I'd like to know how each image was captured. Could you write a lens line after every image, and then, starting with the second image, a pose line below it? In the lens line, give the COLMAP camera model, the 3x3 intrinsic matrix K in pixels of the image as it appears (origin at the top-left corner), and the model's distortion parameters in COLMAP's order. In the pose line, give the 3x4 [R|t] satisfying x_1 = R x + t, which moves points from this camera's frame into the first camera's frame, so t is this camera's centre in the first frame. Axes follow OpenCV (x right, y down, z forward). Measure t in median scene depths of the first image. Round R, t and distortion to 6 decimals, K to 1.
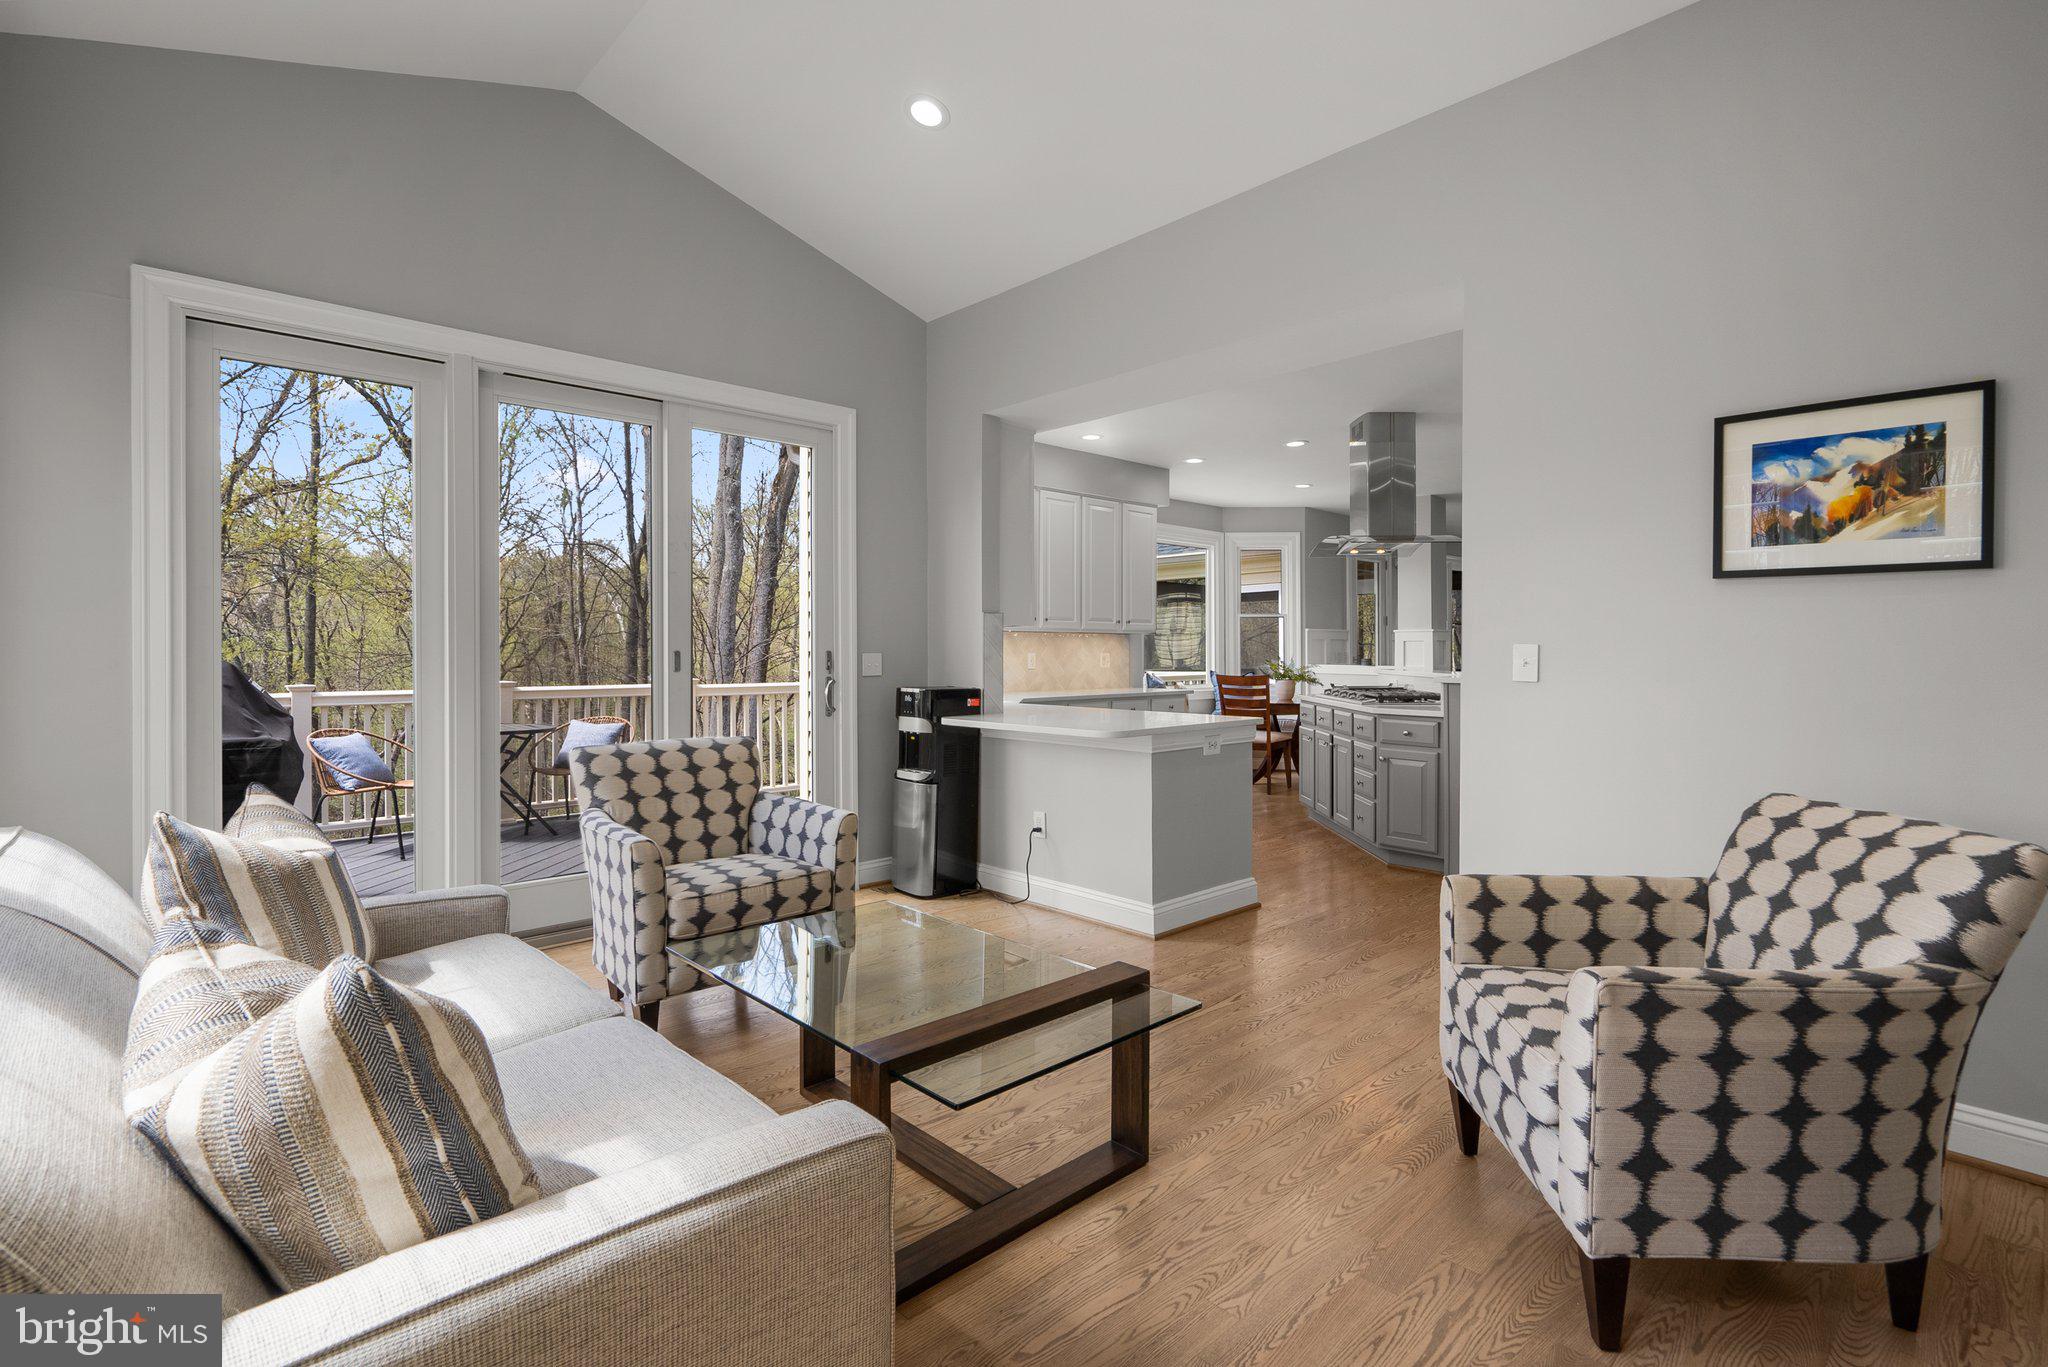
lens RADIAL K [[970.6, 0, 1032.3], [0, 970.6, 643.1], [0, 0, 1]] dist [-0.001391, 0.000199]
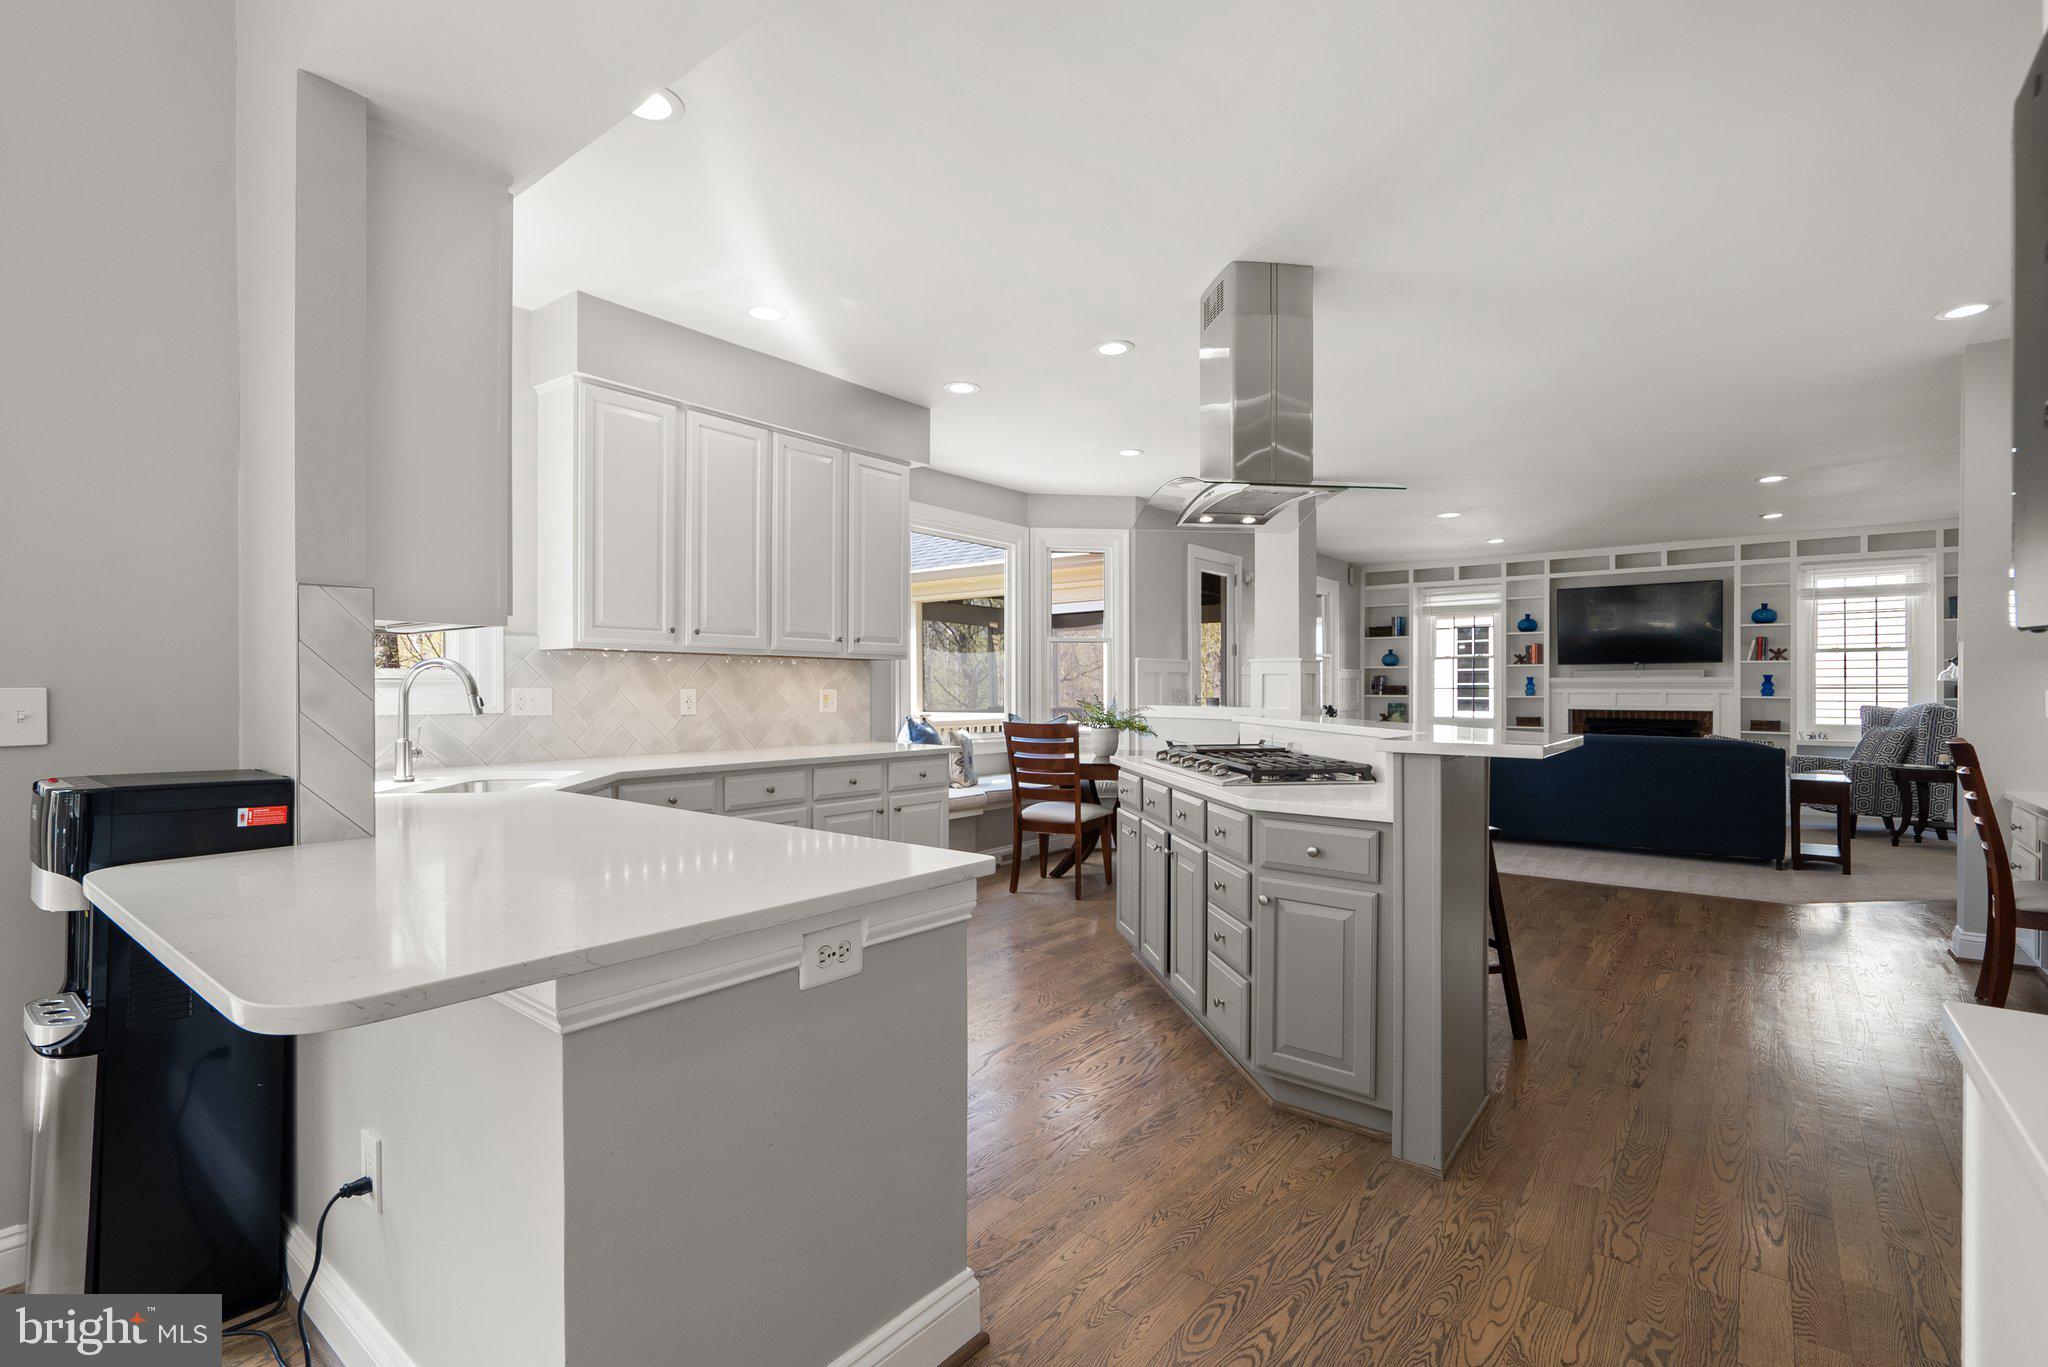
lens RADIAL K [[945.8, 0, 1014.2], [0, 945.8, 679.3], [0, 0, 1]] dist [-0.003152, 0.001047]
pose [[0.990832, 0.004188, 0.135036, 0.117828], [-0.004095, 0.999991, -0.000967, 0.004035], [-0.135039, 0.000405, 0.990840, 0.379364]]
